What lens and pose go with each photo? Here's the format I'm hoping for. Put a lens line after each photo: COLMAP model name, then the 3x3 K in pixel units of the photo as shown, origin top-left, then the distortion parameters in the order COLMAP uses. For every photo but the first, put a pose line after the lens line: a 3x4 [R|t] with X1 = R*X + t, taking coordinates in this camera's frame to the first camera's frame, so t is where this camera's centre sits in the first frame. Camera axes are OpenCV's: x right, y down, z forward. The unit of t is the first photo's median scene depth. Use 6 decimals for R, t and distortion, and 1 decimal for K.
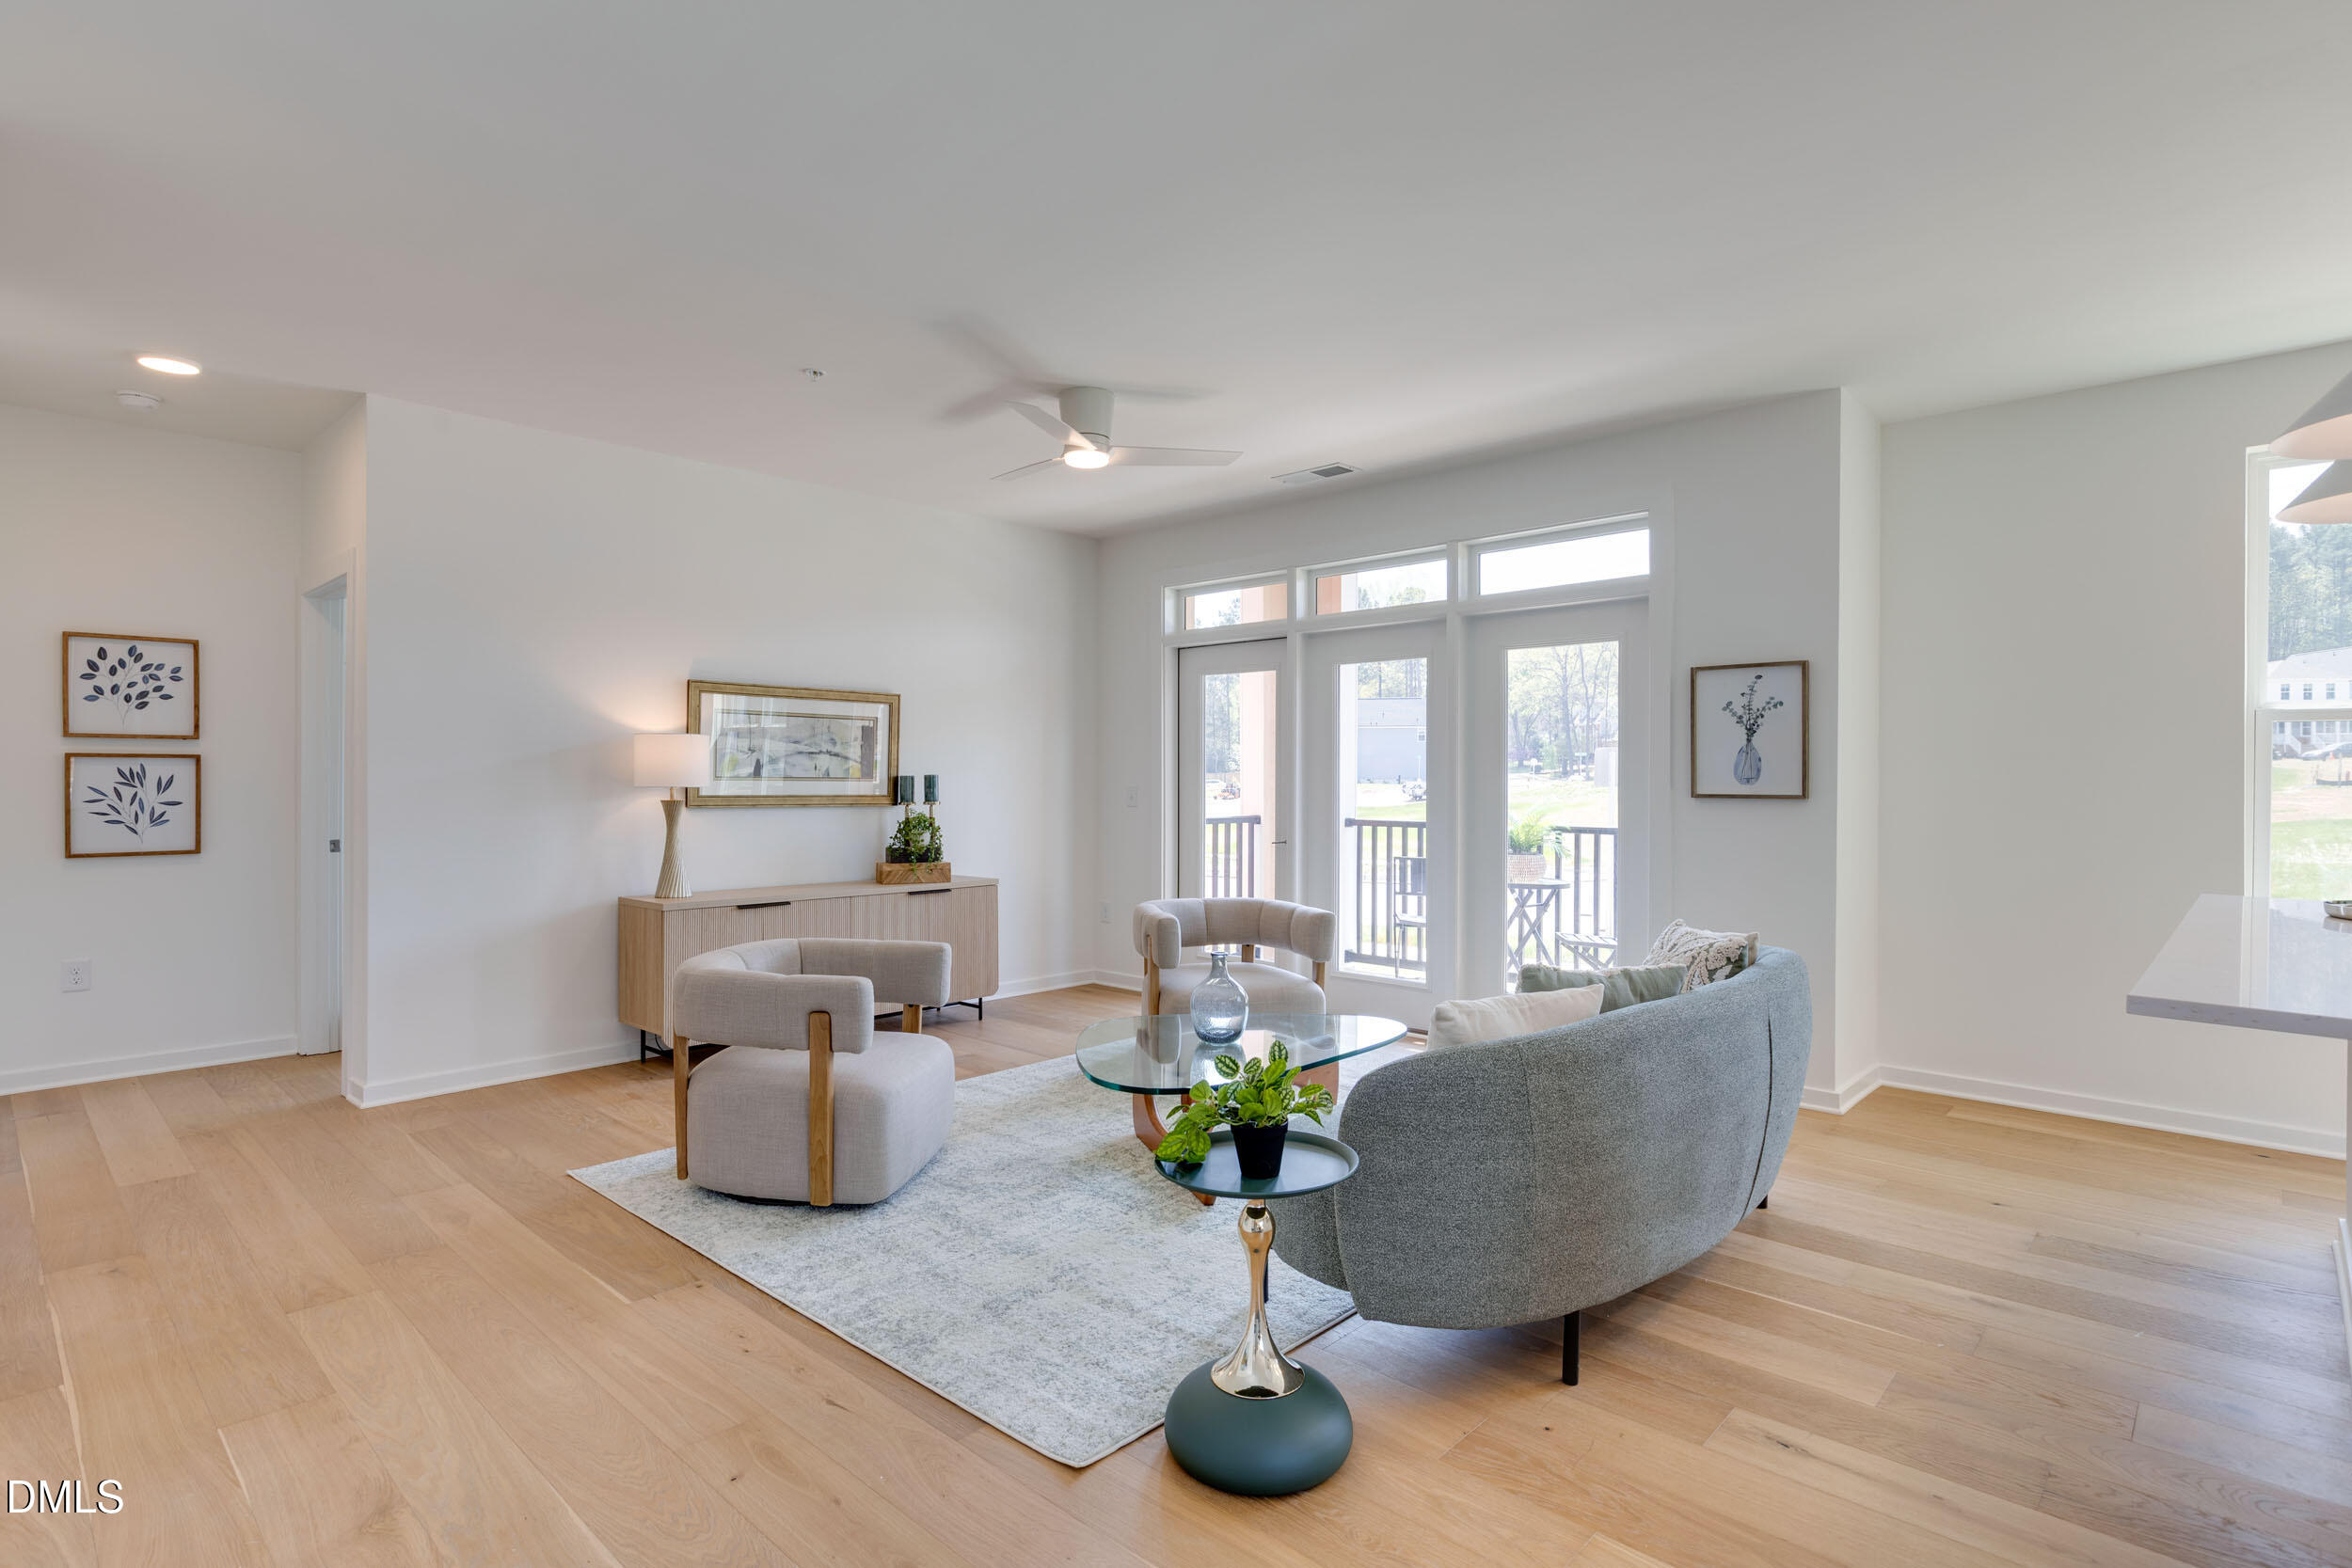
lens RADIAL K [[1188.5, 0, 1167.5], [0, 1188.5, 783.3], [0, 0, 1]] dist [-0.000466, -0.000184]
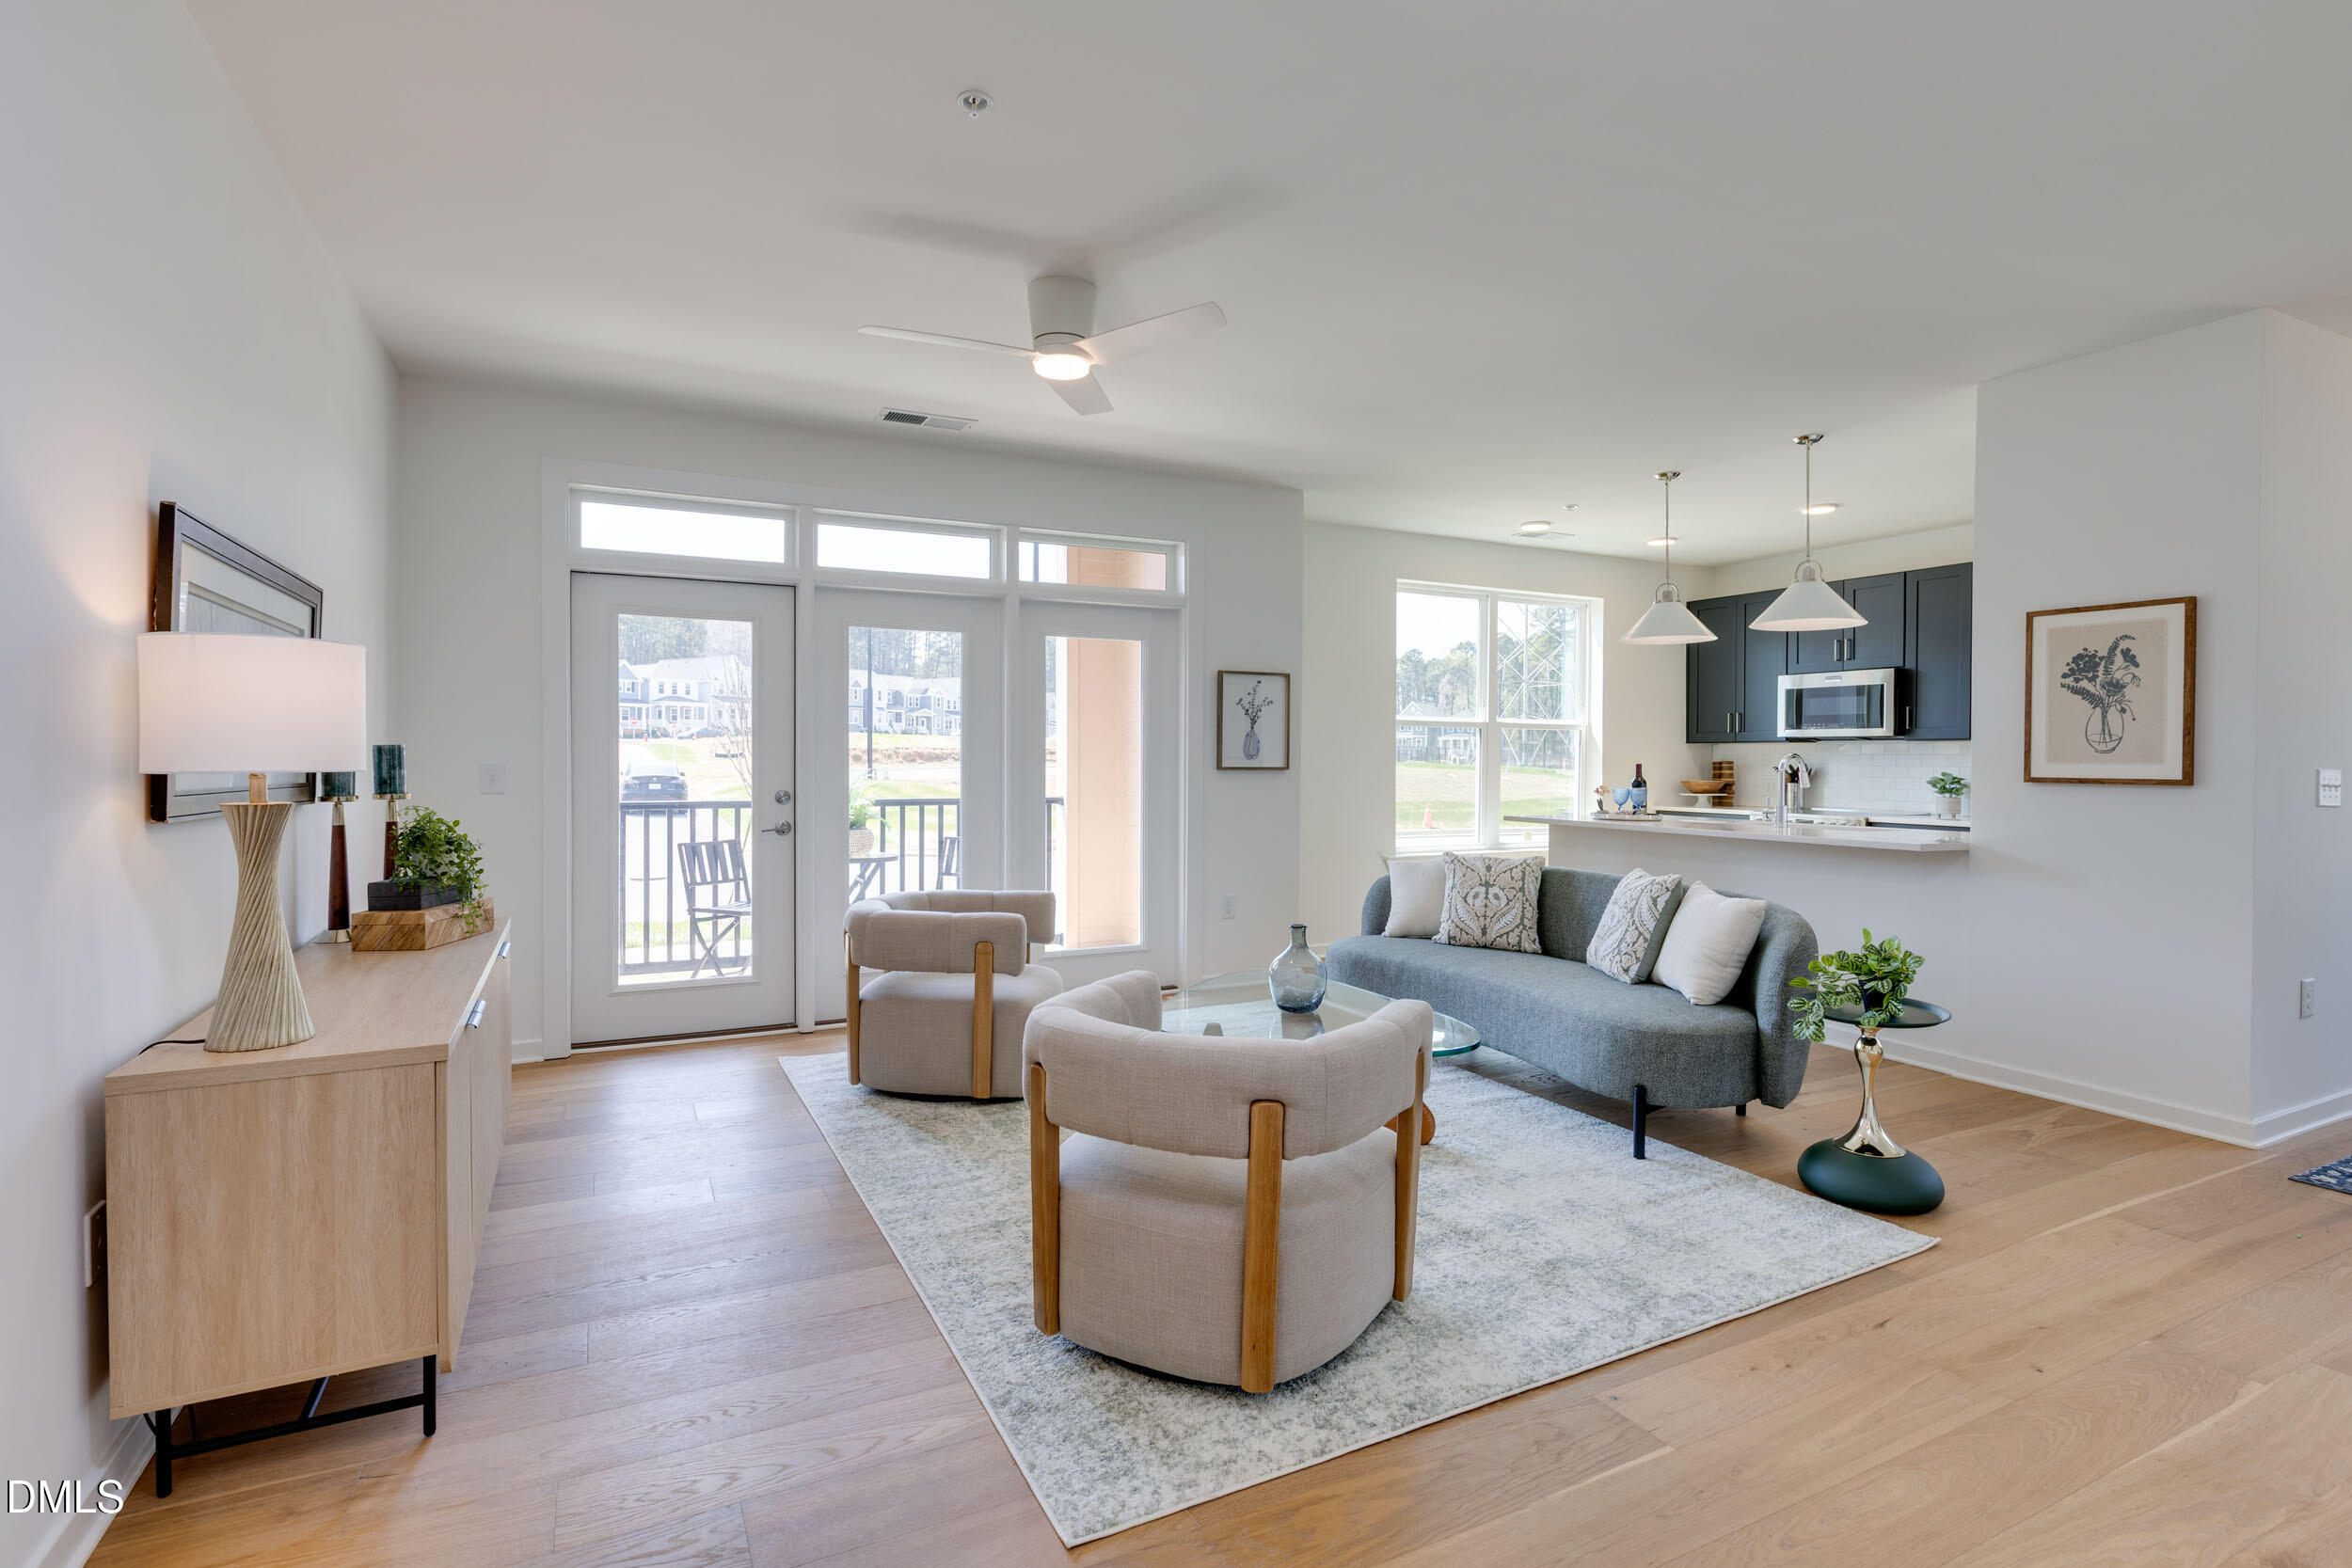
lens RADIAL K [[1109.0, 0, 1170.3], [0, 1109.0, 772.8], [0, 0, 1]] dist [-0.014737, 0.000627]
pose [[0.346578, -0.013683, 0.937921, -0.581983], [0.001568, 0.999901, 0.014007, -0.001491], [-0.938020, -0.003384, 0.346565, 0.504701]]
